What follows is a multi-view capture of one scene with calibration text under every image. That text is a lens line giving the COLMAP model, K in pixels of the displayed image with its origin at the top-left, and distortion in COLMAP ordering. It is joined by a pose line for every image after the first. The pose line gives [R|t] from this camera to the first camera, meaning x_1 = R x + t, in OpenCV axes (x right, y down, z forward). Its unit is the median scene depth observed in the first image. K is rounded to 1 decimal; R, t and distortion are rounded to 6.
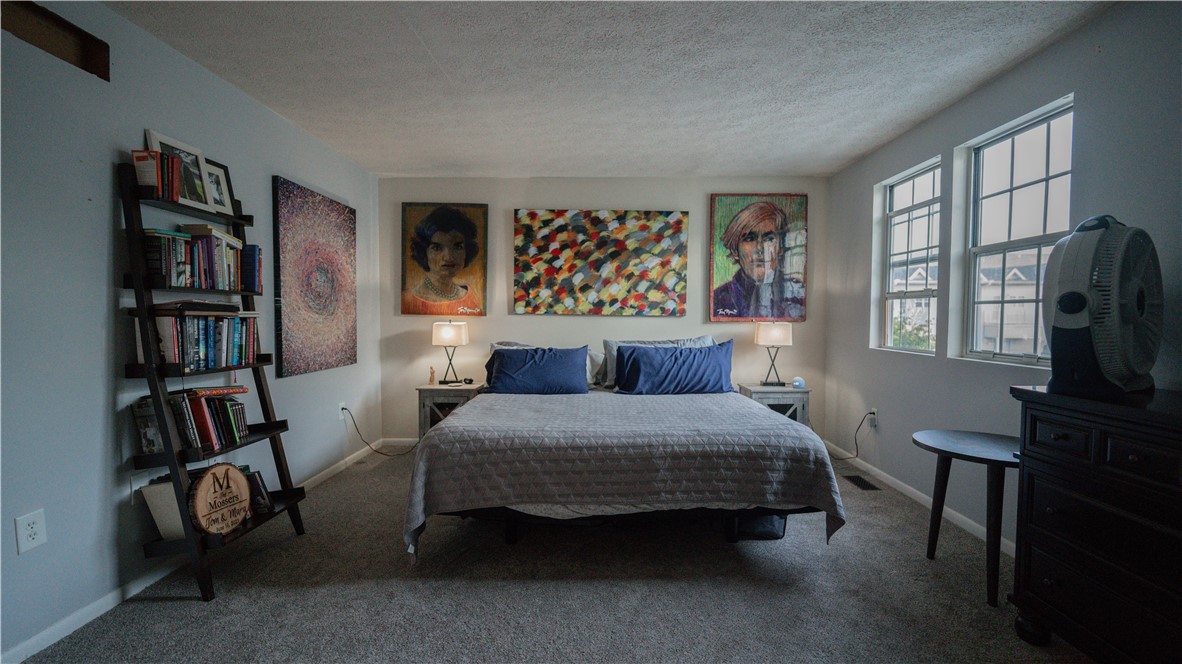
lens RADIAL K [[477.5, 0, 589.2], [0, 477.5, 333.0], [0, 0, 1]] dist [-0.007946, -0.002107]
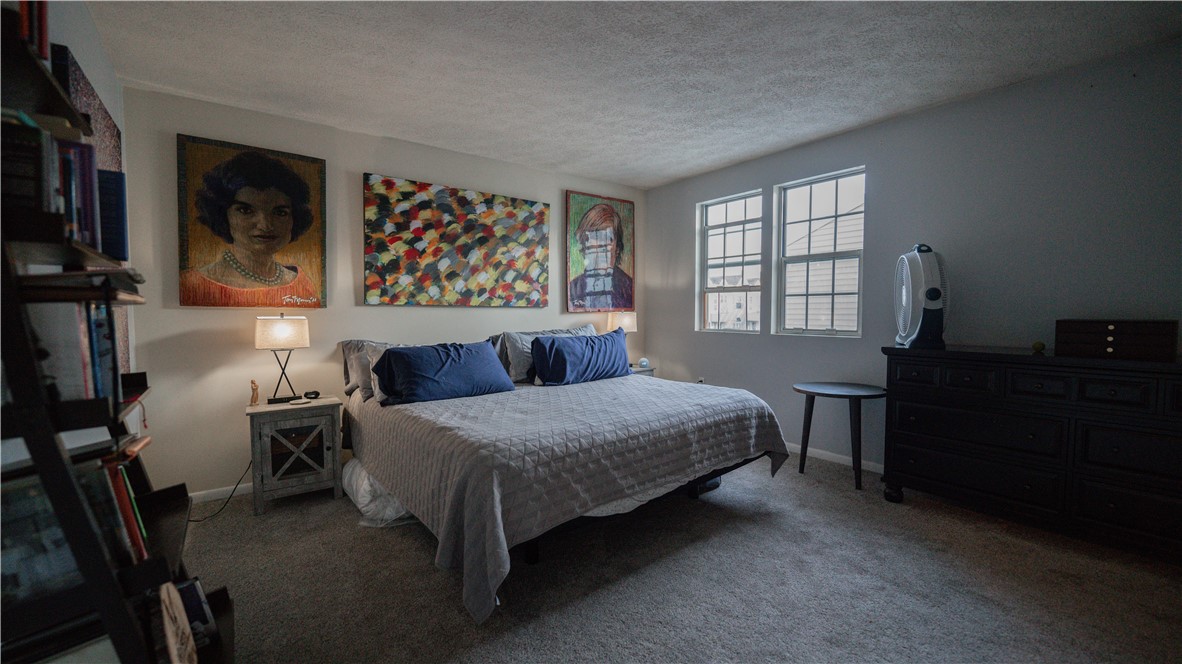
lens RADIAL K [[477.5, 0, 591.3], [0, 477.5, 333.1], [0, 0, 1]] dist [-0.007946, -0.002107]
pose [[0.784628, -0.037315, 0.618843, -0.389238], [0.030106, 0.999303, 0.022085, 0.000801], [-0.619236, 0.001303, 0.785204, 0.155518]]
